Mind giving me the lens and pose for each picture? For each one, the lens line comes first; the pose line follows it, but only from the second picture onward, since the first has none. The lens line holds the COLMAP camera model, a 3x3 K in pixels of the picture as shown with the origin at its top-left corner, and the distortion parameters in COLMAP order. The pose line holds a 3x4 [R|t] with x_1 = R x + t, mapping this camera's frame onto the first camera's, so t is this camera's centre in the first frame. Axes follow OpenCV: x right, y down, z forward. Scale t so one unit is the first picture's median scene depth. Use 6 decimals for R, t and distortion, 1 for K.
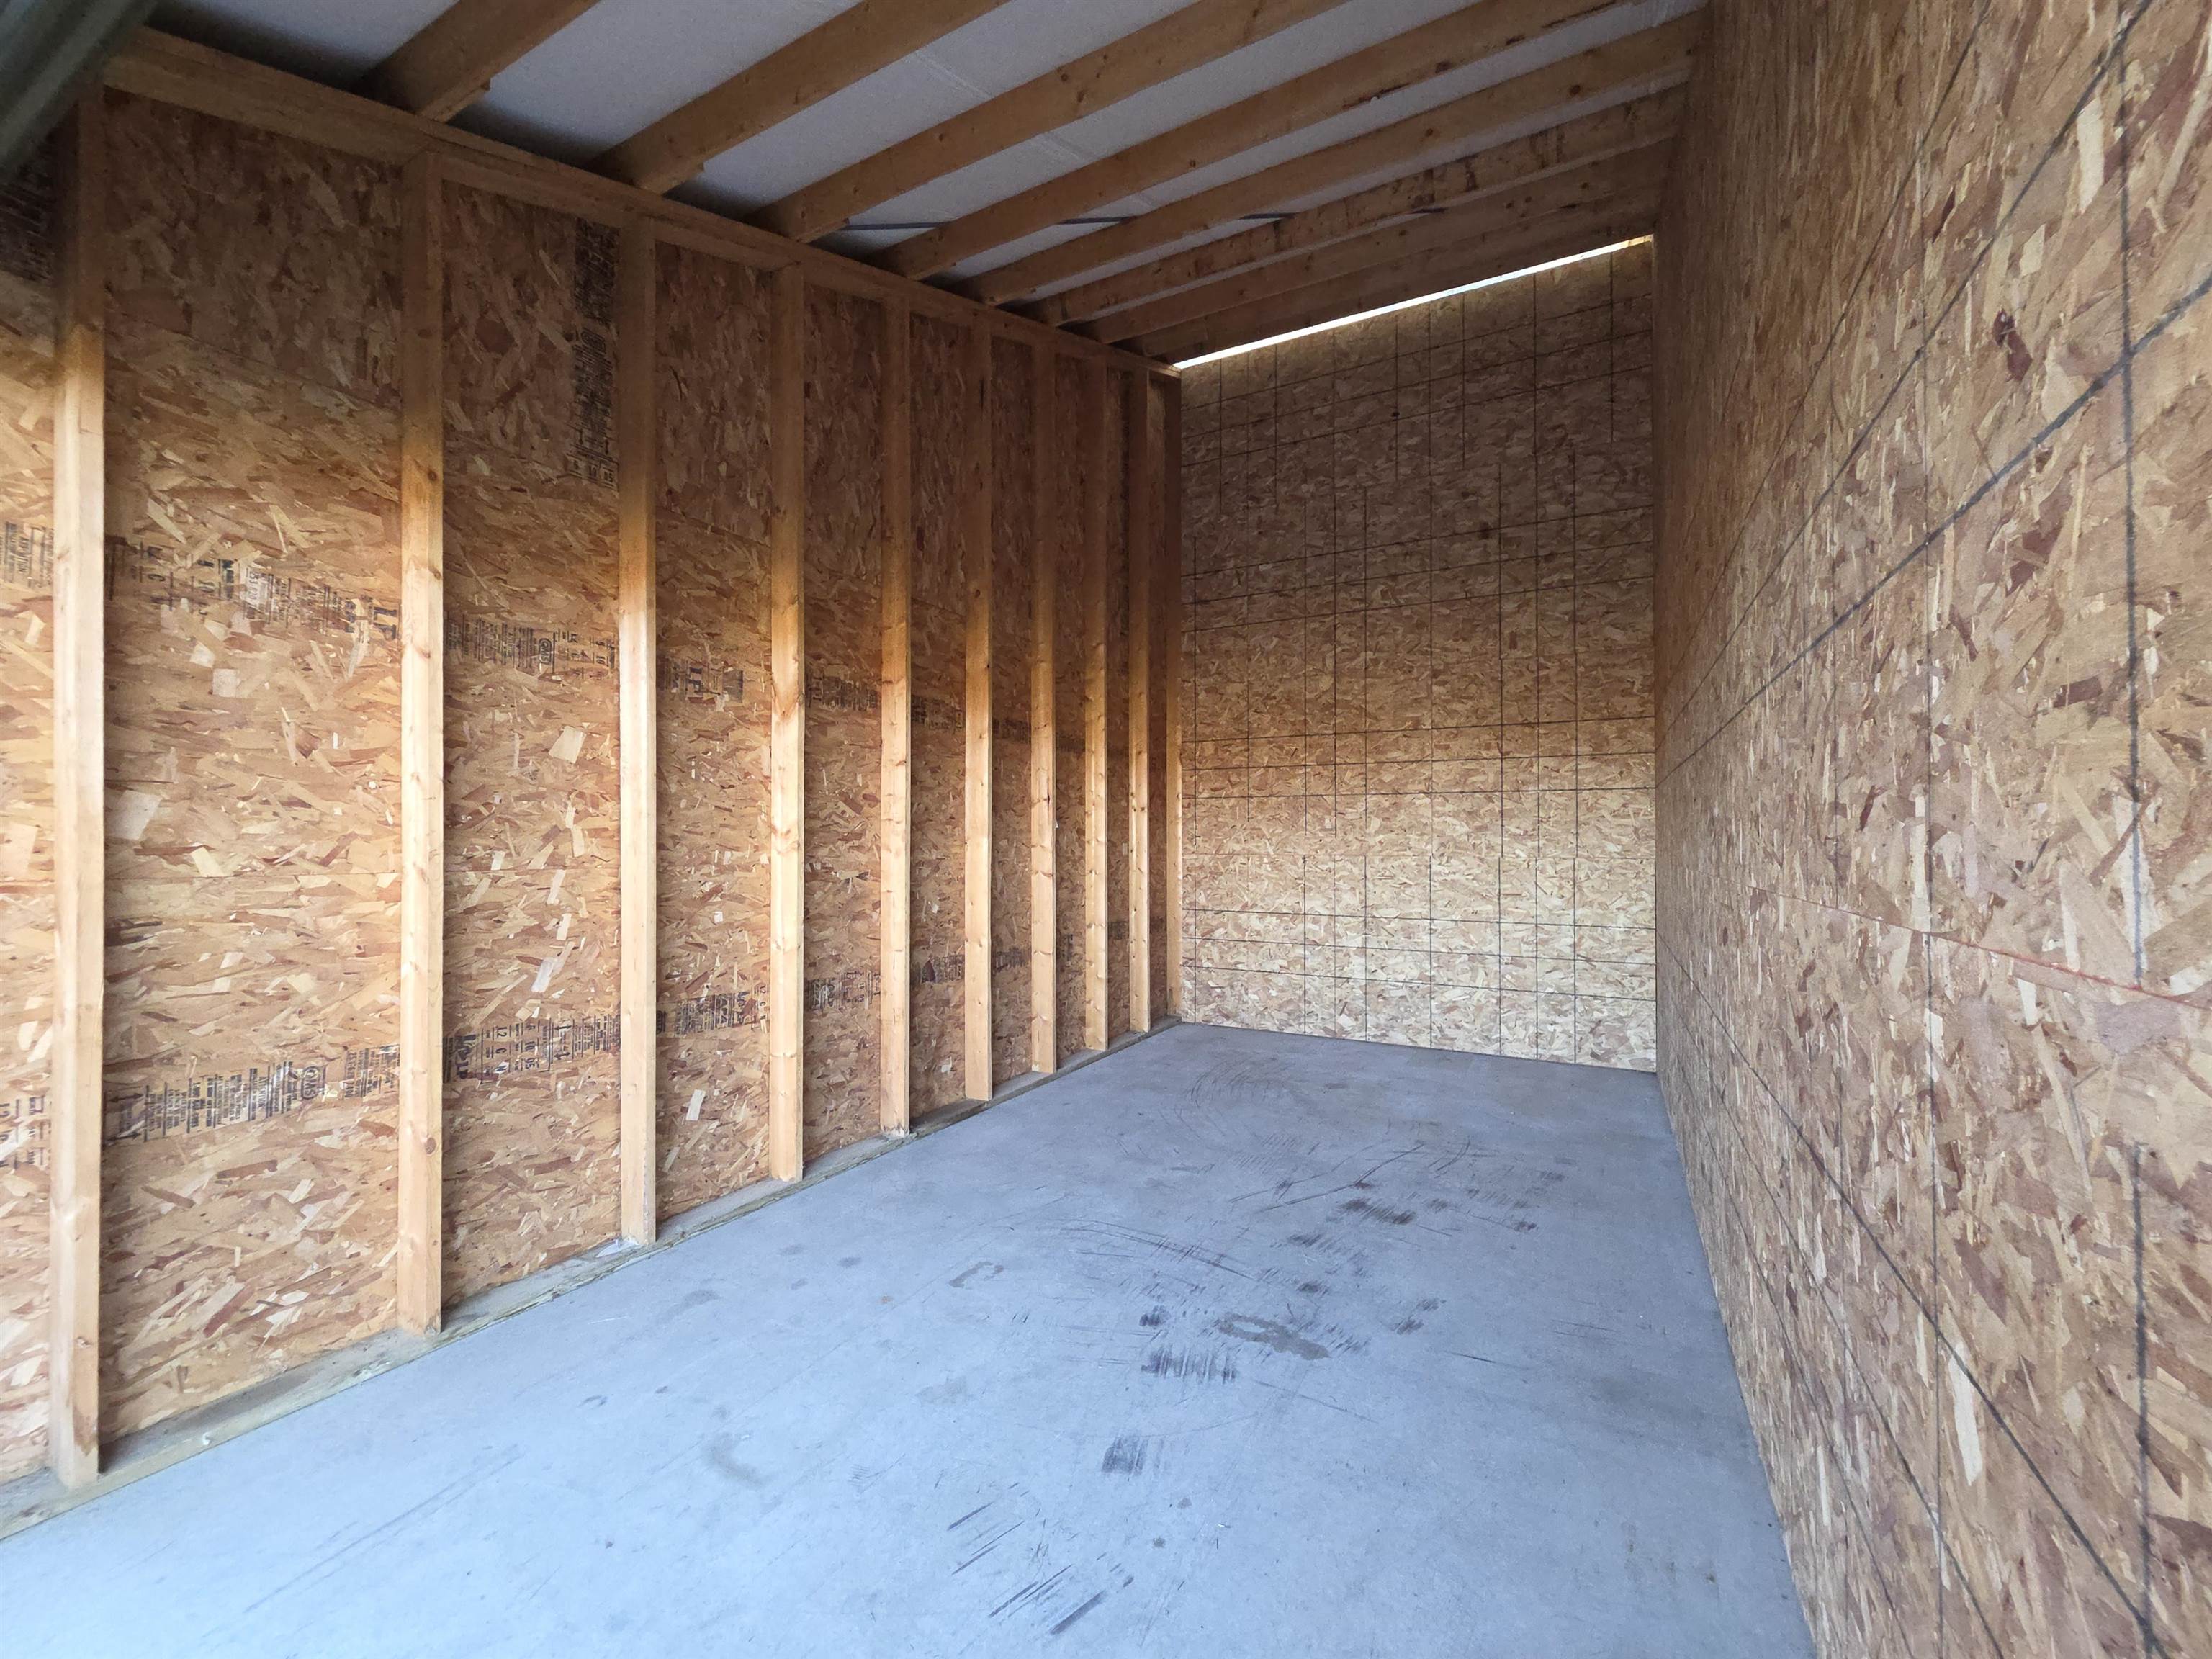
lens RADIAL K [[895.4, 0, 1096.8], [0, 895.4, 838.4], [0, 0, 1]] dist [0.005142, -0.002246]
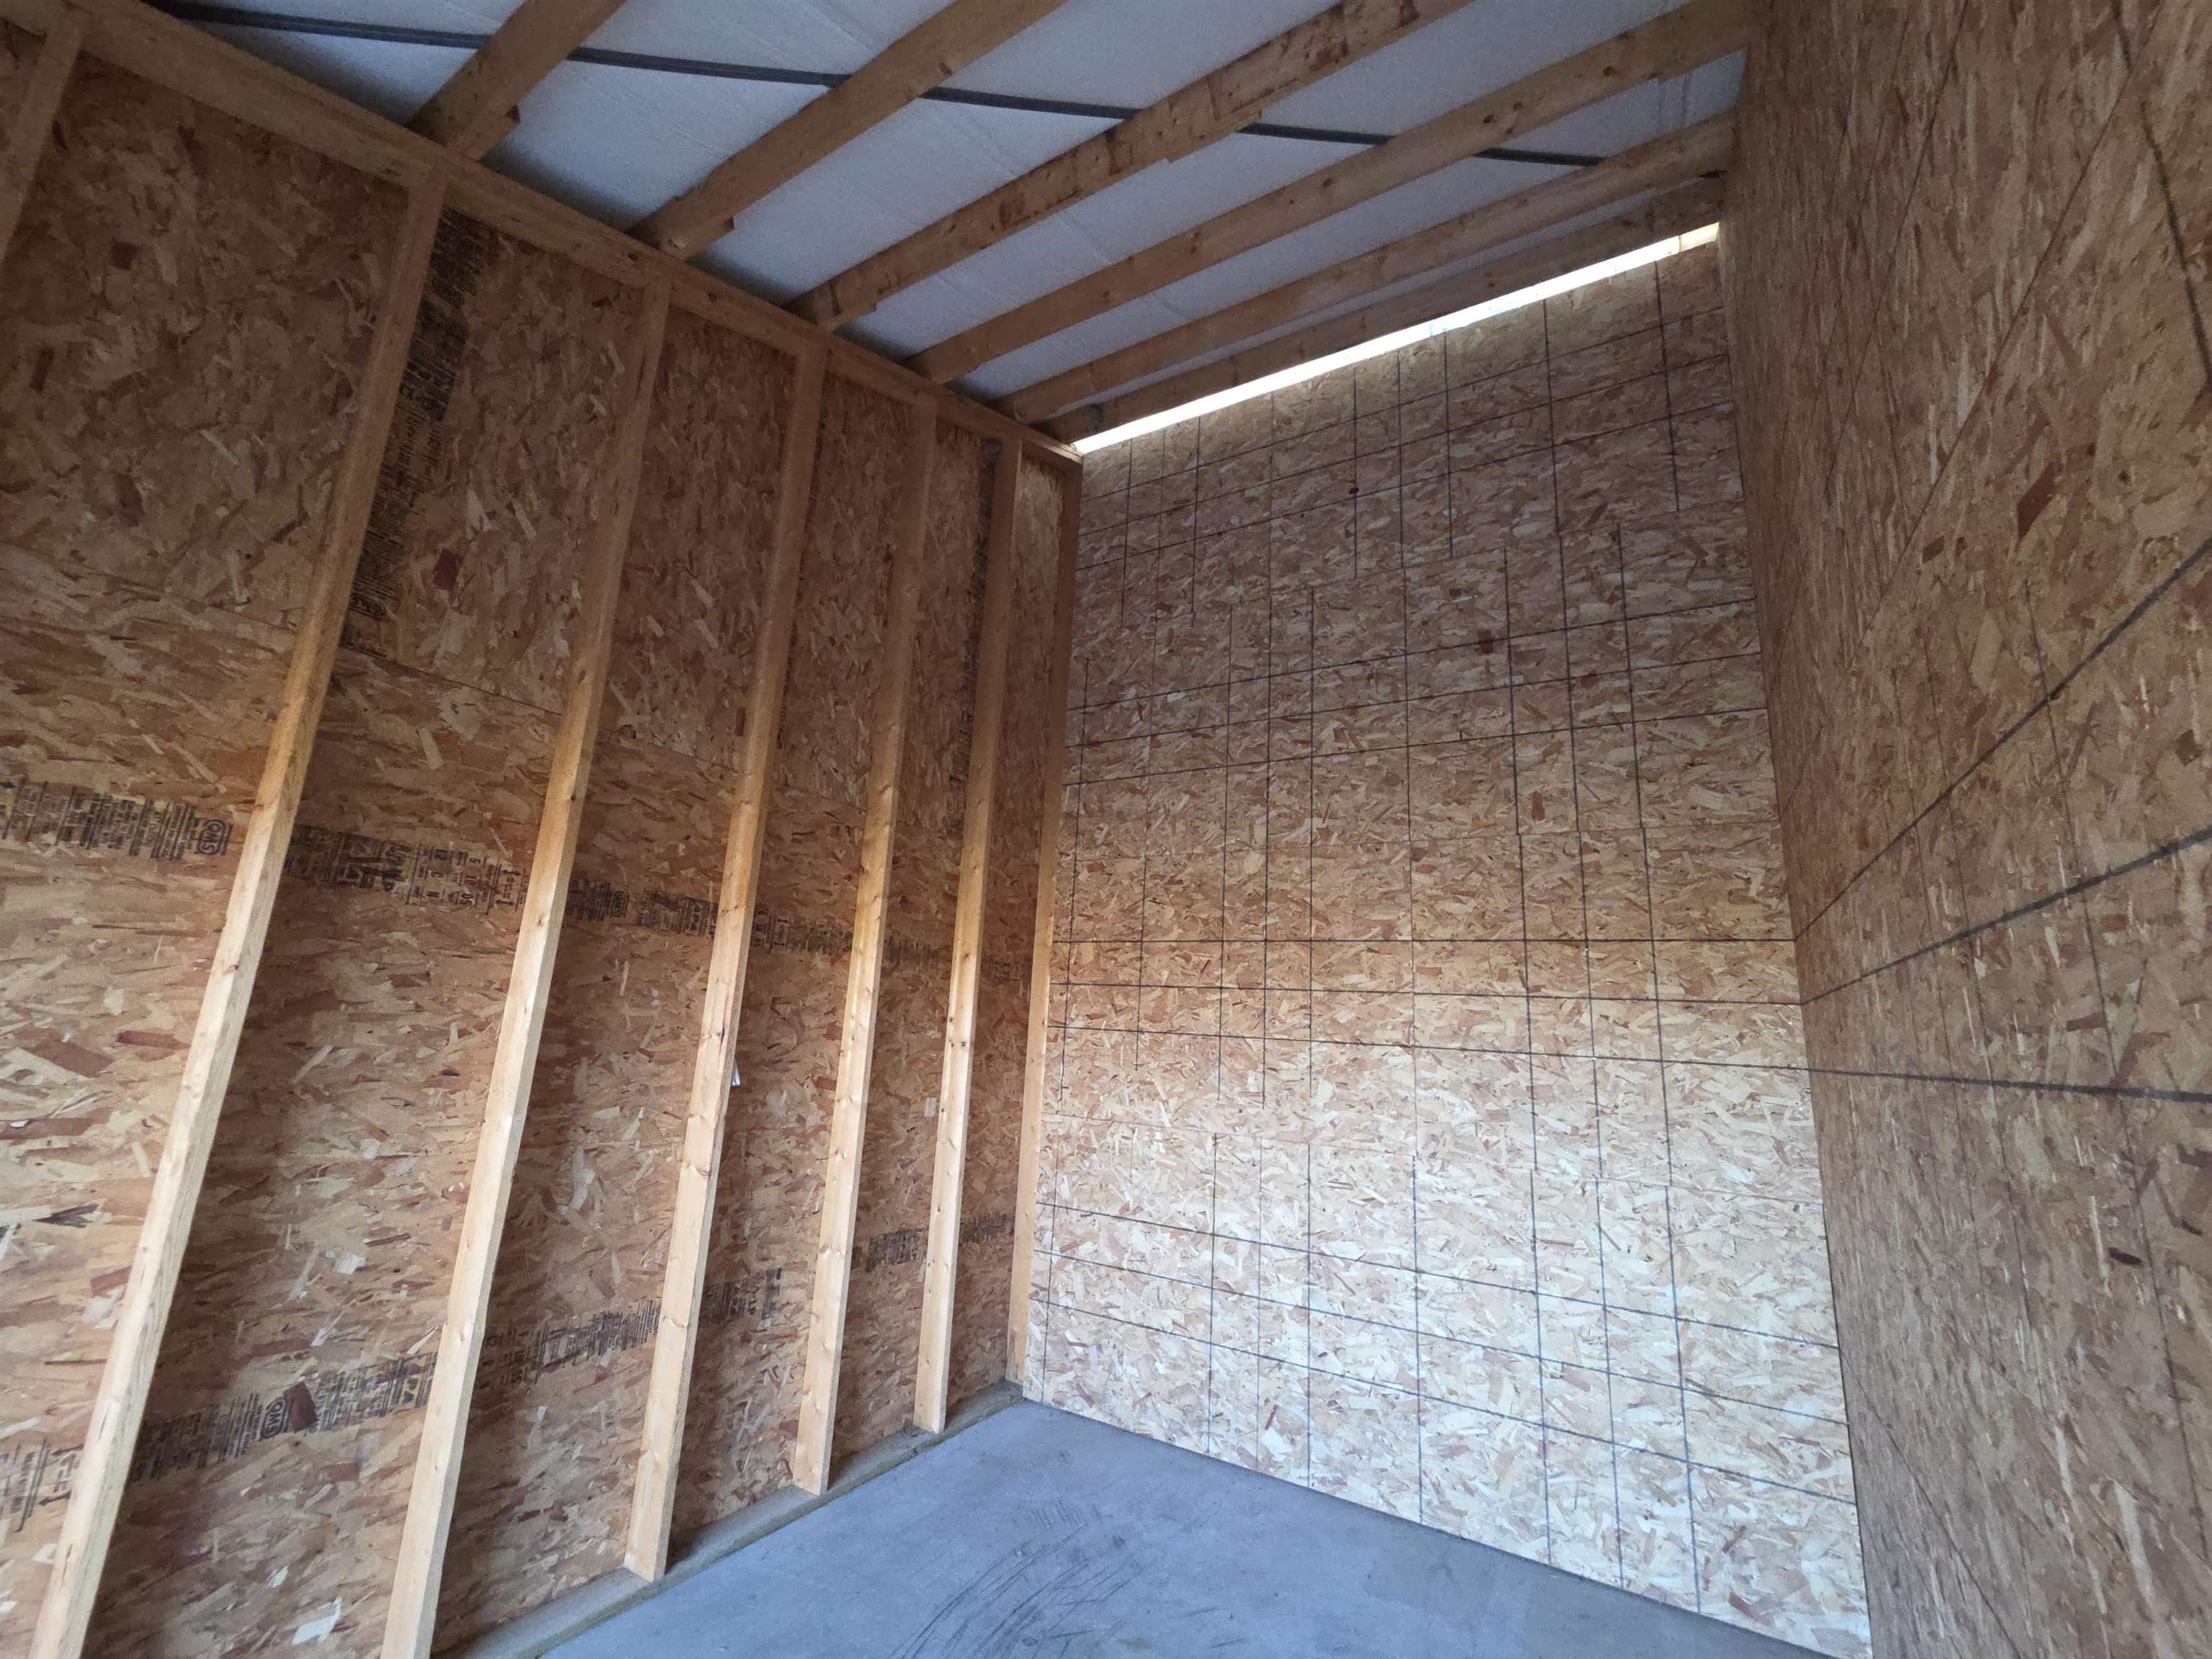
lens RADIAL K [[895.4, 0, 1103.5], [0, 895.4, 841.9], [0, 0, 1]] dist [0.005142, -0.002246]
pose [[0.997826, 0.041396, -0.051275, 0.199879], [-0.050894, 0.978362, -0.200543, -0.057064], [0.041864, 0.202717, 0.978342, 0.390027]]
